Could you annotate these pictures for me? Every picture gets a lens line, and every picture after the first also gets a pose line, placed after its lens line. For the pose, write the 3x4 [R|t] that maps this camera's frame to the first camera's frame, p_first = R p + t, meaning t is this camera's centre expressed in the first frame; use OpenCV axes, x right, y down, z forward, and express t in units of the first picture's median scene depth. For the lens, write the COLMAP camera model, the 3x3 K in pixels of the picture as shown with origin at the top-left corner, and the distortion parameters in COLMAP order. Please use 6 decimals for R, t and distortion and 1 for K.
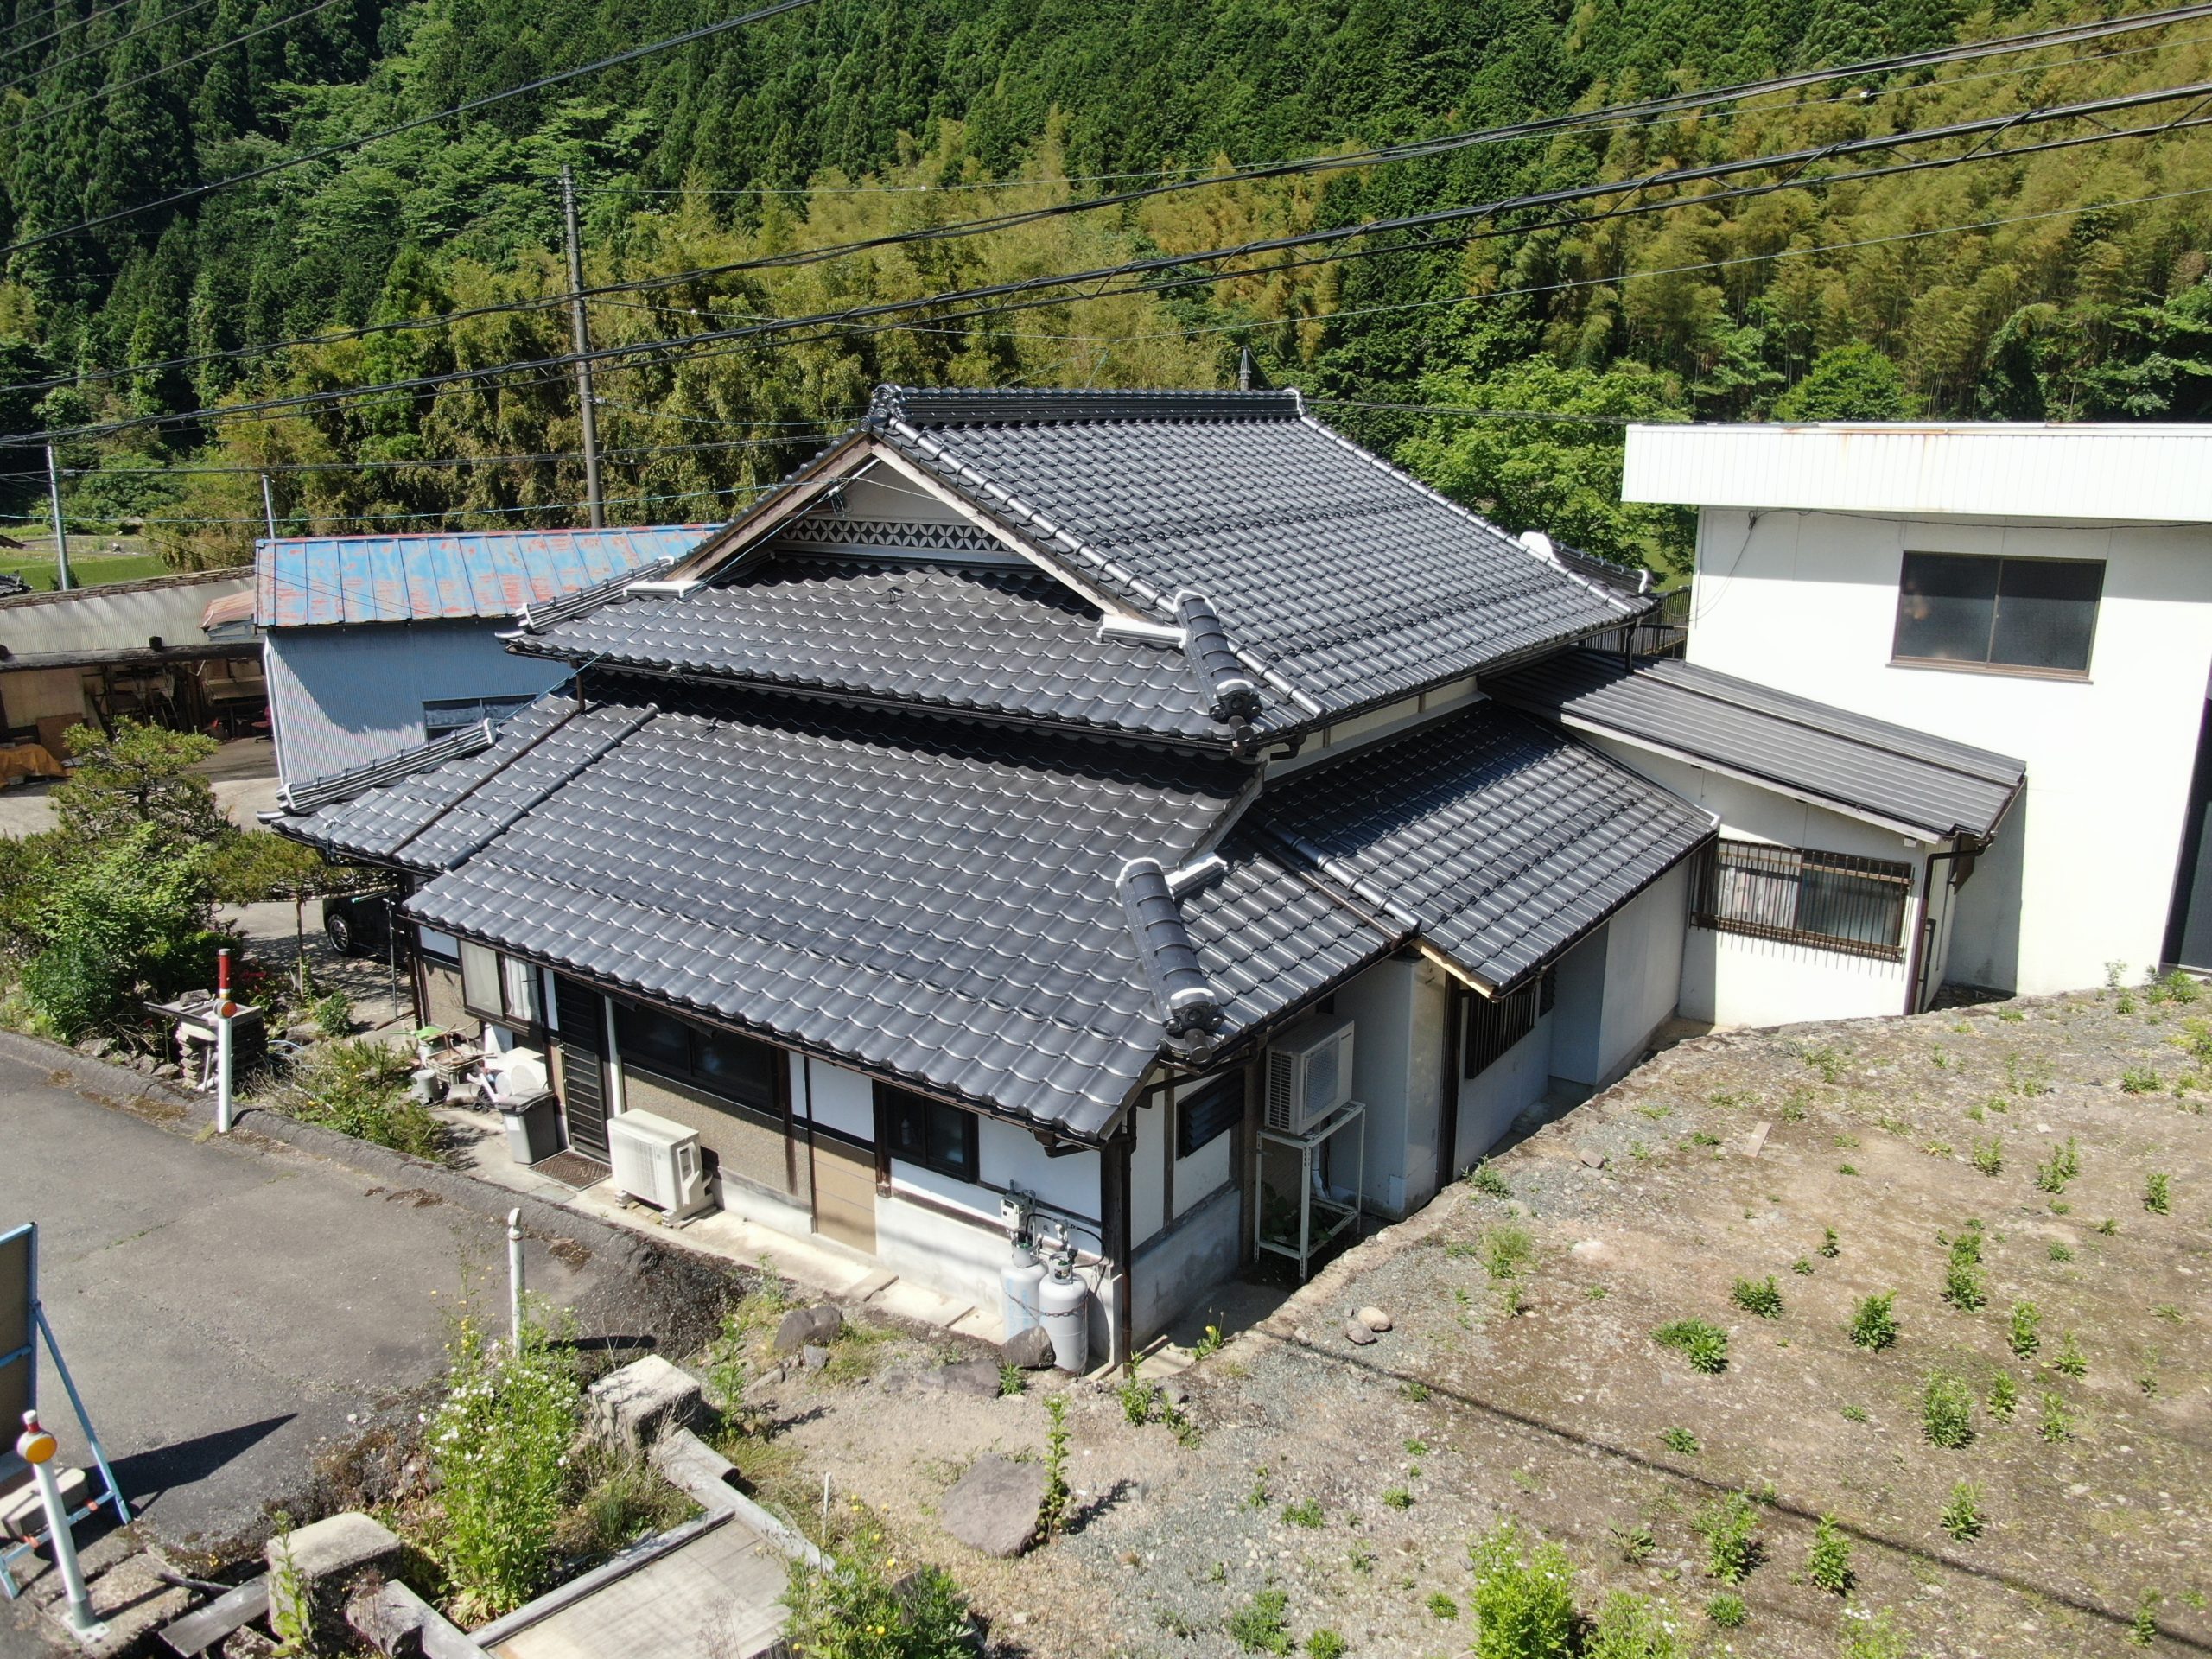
lens RADIAL K [[1594.6, 0, 1106.0], [0, 1594.6, 829.5], [0, 0, 1]] dist [-0.004559, -0.003720]
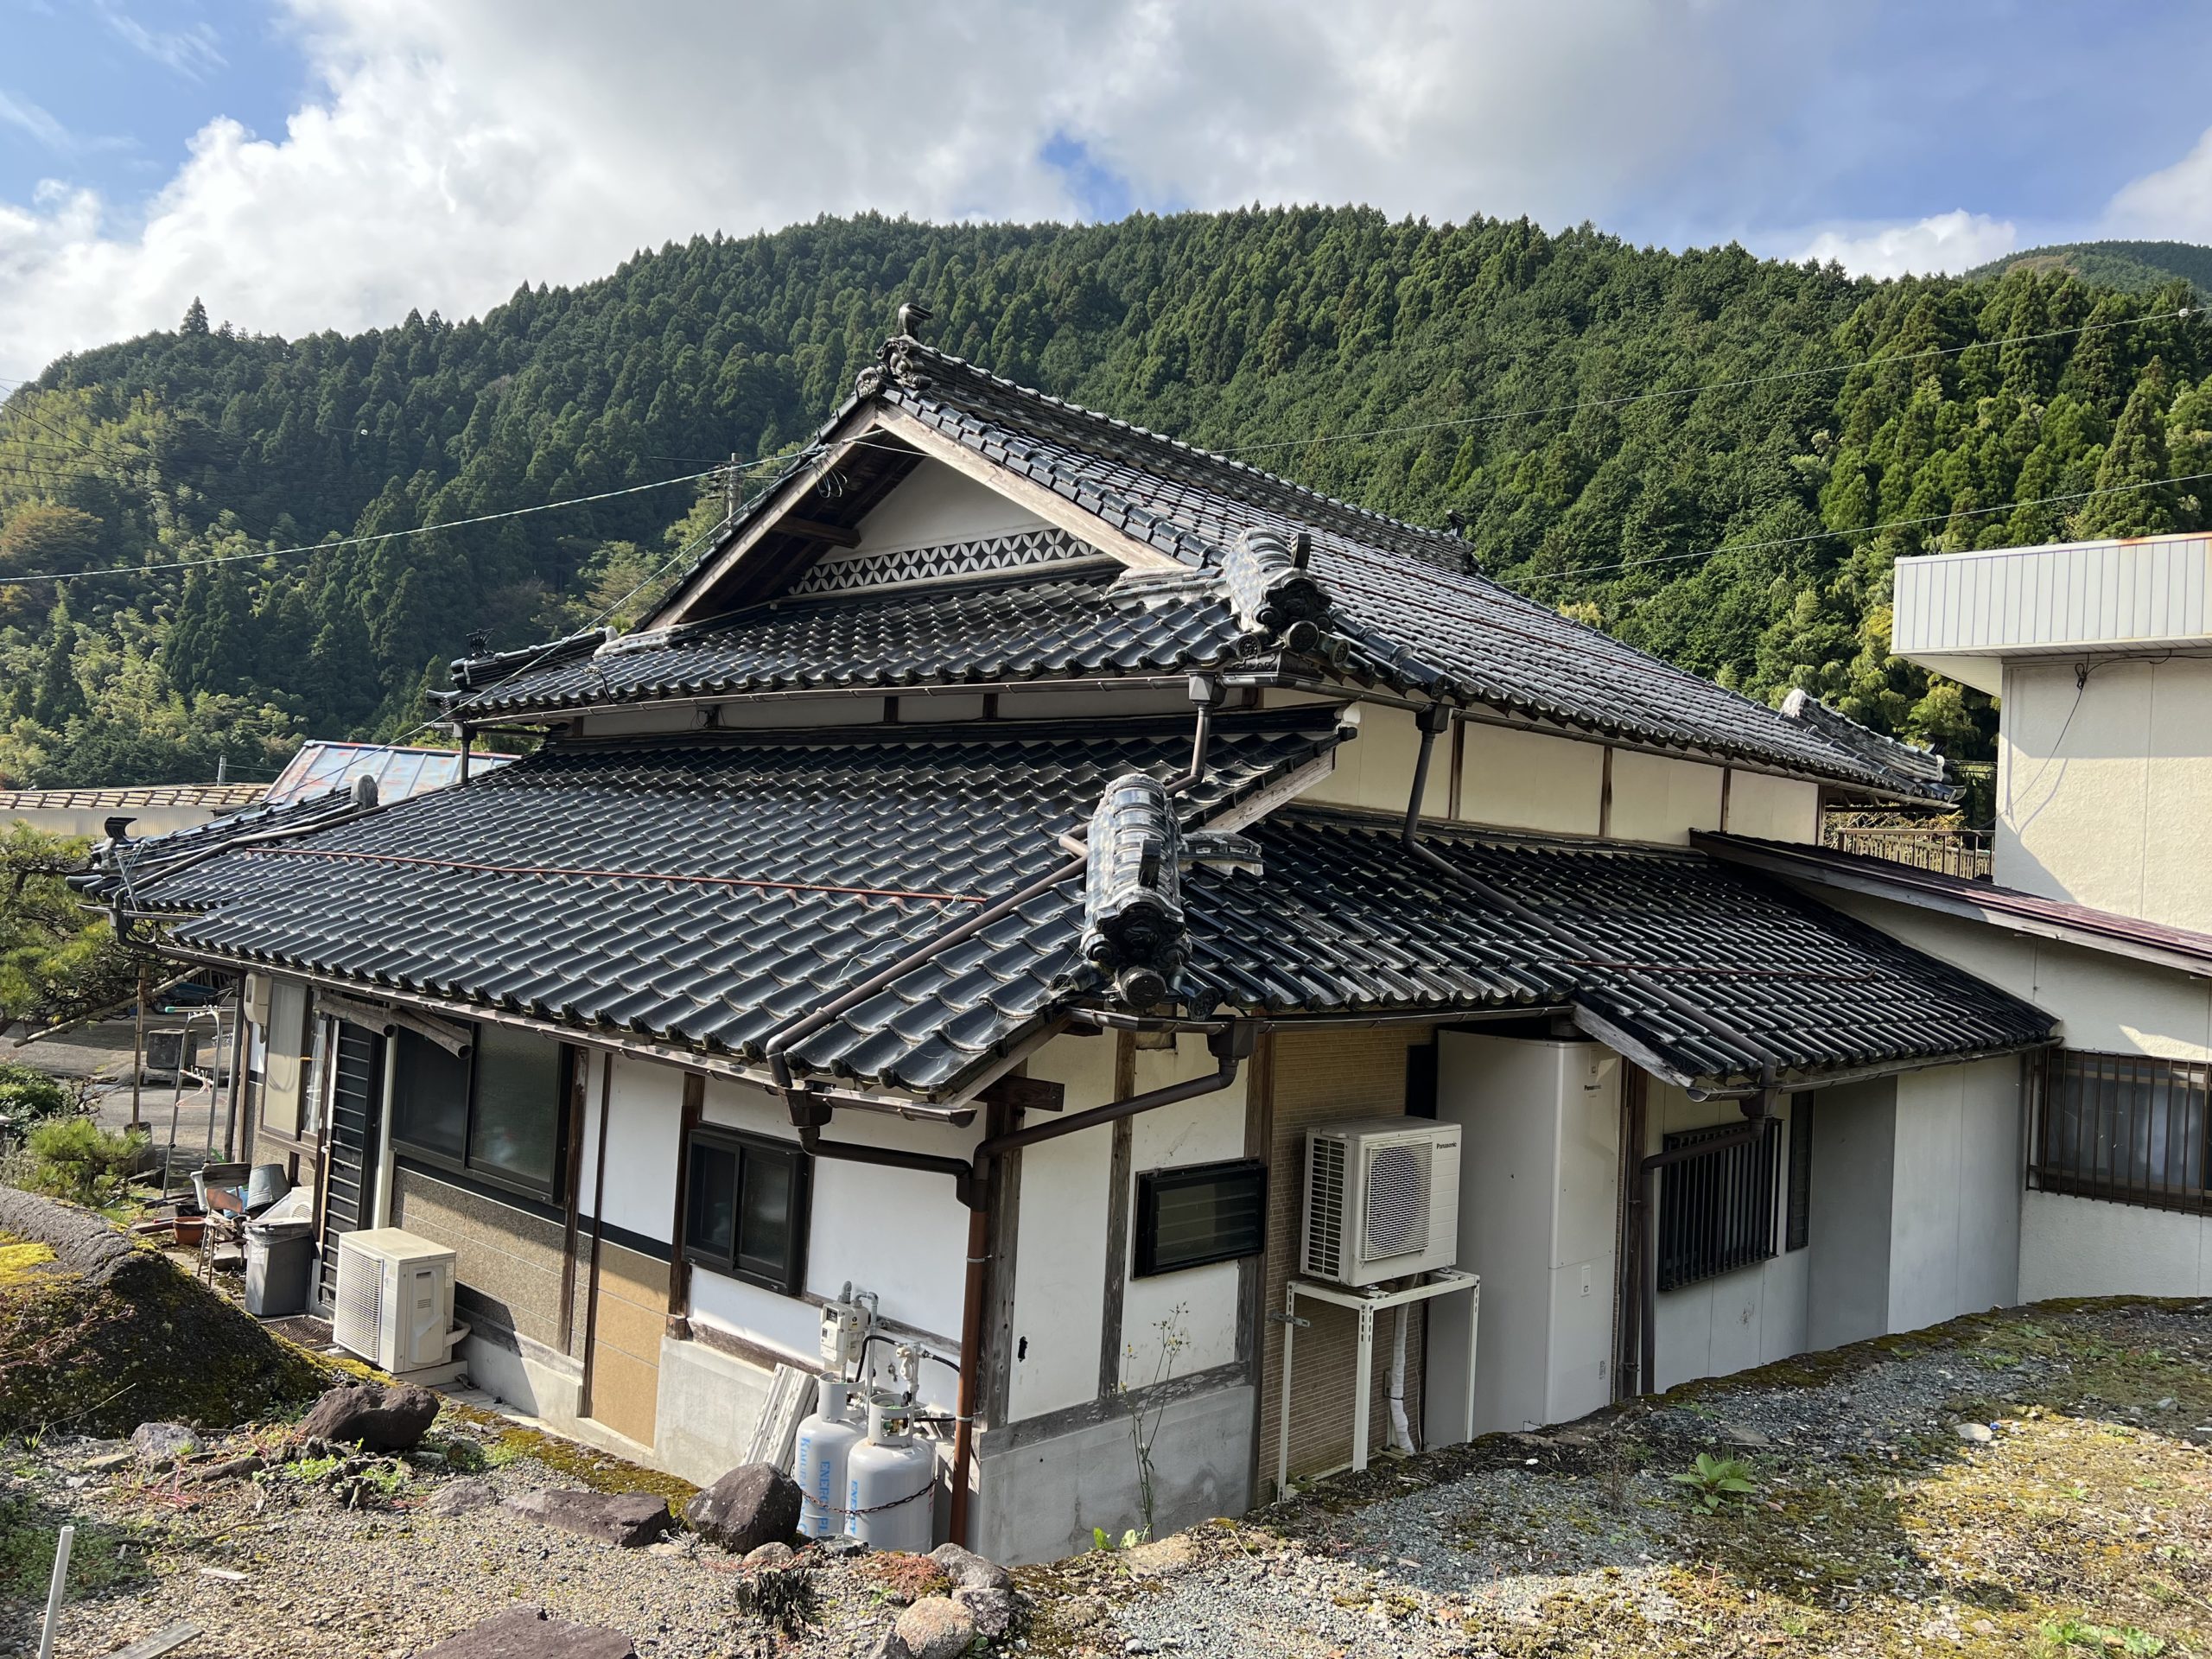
lens RADIAL K [[1678.0, 0, 1106.0], [0, 1678.0, 829.5], [0, 0, 1]] dist [0.057389, -0.000134]
pose [[0.989446, 0.066692, -0.128642, 0.094429], [-0.100436, 0.955580, -0.277092, 0.201202], [0.104447, 0.287088, 0.952193, 0.329025]]
